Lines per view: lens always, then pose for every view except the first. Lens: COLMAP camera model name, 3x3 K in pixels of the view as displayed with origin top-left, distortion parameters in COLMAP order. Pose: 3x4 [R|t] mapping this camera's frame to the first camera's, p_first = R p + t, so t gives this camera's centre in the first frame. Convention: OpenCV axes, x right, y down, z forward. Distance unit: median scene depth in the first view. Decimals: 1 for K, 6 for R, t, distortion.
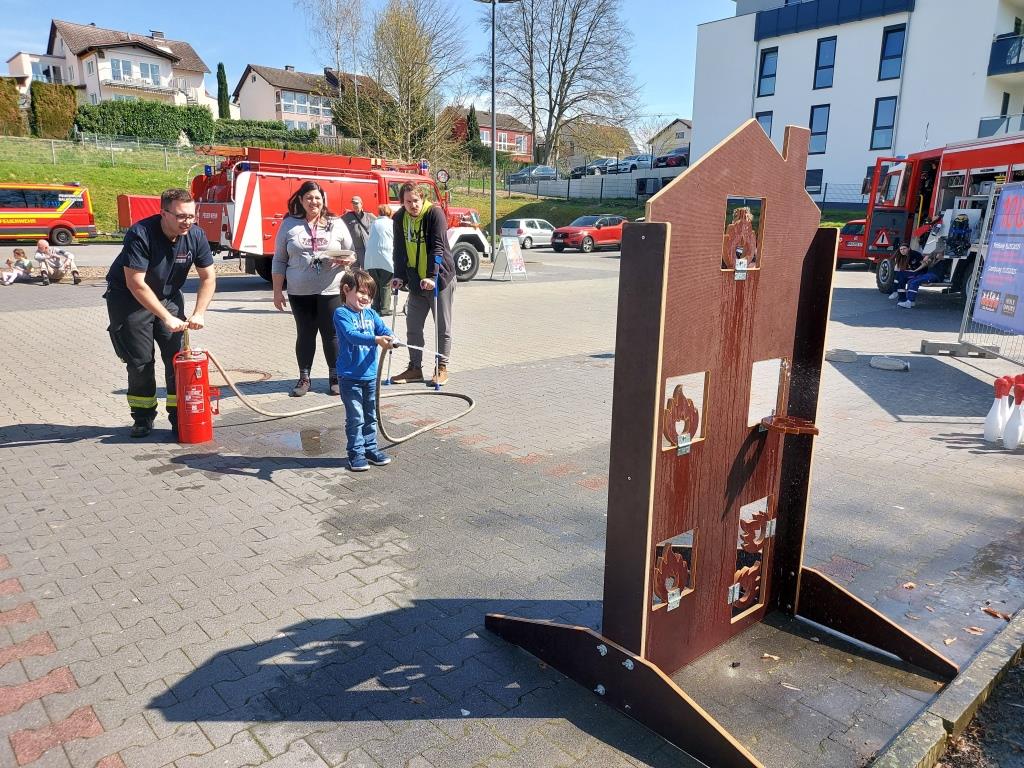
lens RADIAL K [[746.6, 0, 511.1], [0, 746.6, 390.5], [0, 0, 1]] dist [0.050527, -0.032096]
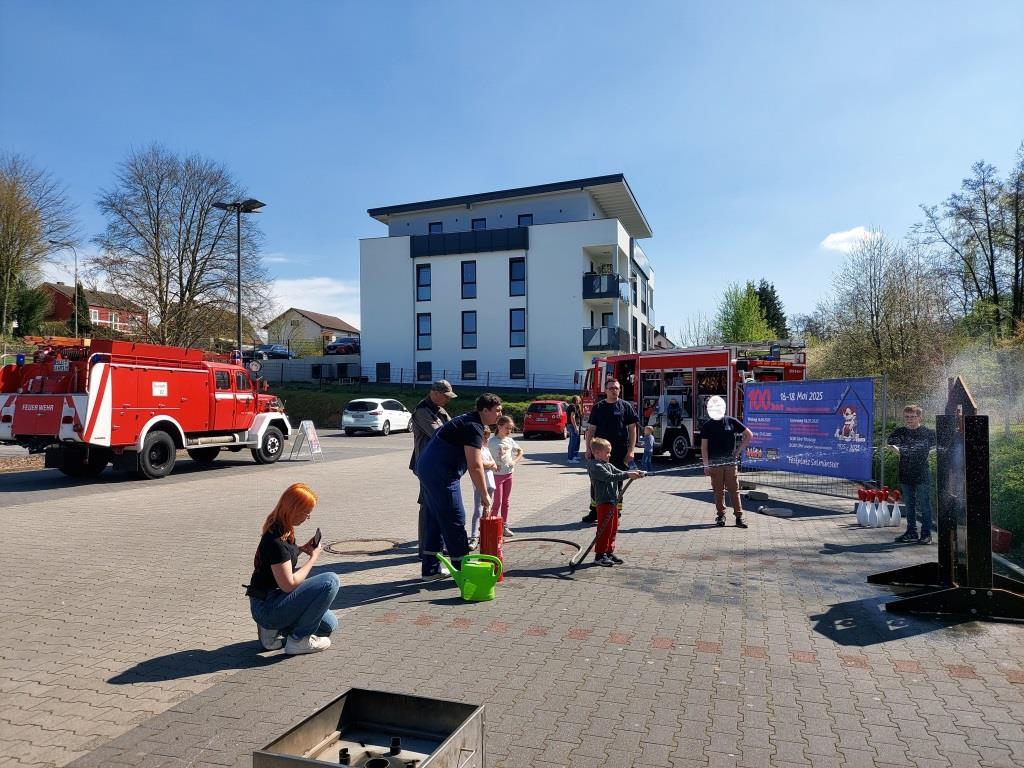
lens RADIAL K [[746.6, 0, 509.4], [0, 746.6, 384.6], [0, 0, 1]] dist [0.050527, -0.032096]
pose [[0.862194, -0.001805, 0.506575, -0.179982], [0.123650, 0.970497, -0.206995, 0.002873], [-0.491256, 0.241107, 0.836980, -0.036236]]
